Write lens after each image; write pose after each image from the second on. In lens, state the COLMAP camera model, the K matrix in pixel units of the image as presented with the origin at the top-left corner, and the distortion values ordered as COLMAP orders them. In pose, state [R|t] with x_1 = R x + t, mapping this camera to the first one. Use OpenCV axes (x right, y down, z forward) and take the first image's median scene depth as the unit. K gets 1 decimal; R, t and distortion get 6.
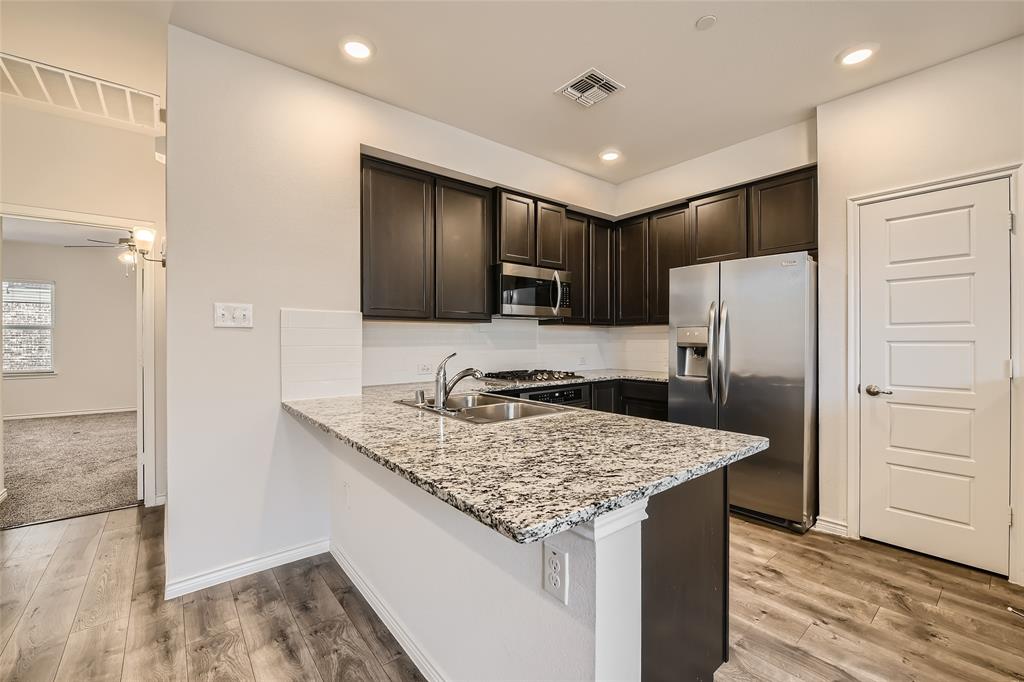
lens RADIAL K [[417.4, 0, 513.0], [0, 417.4, 341.1], [0, 0, 1]] dist [-0.016166, -0.000192]
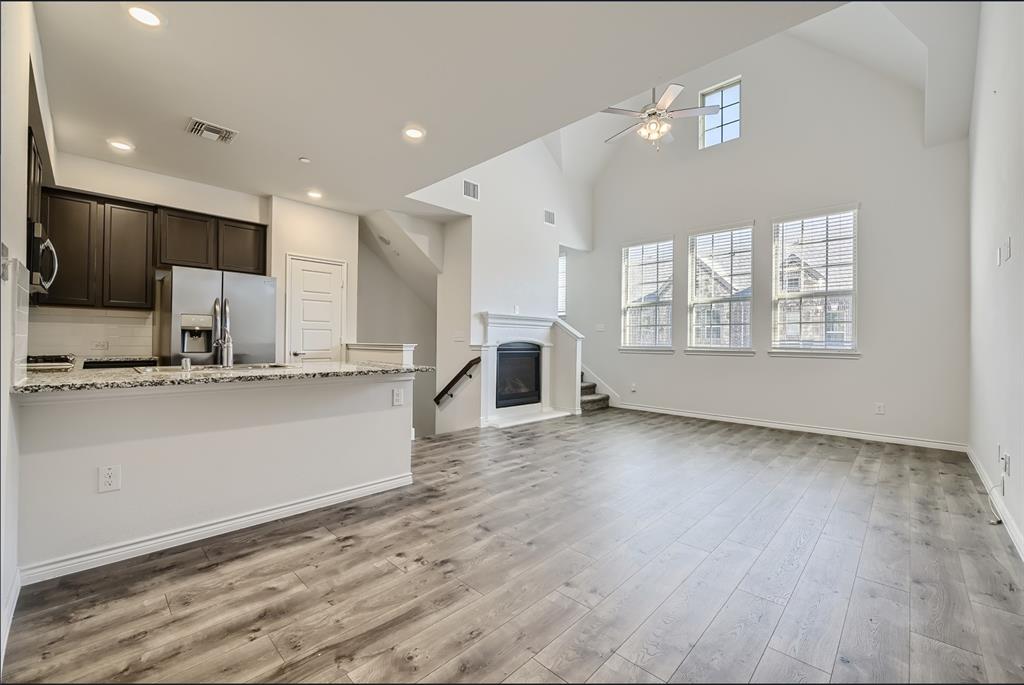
lens RADIAL K [[417.4, 0, 513.0], [0, 417.4, 342.6], [0, 0, 1]] dist [-0.016166, -0.000192]
pose [[-0.124972, -0.001893, 0.992158, -0.942234], [-0.007412, 0.999972, 0.000974, 0.042613], [-0.992133, -0.007233, -0.124982, 0.159497]]
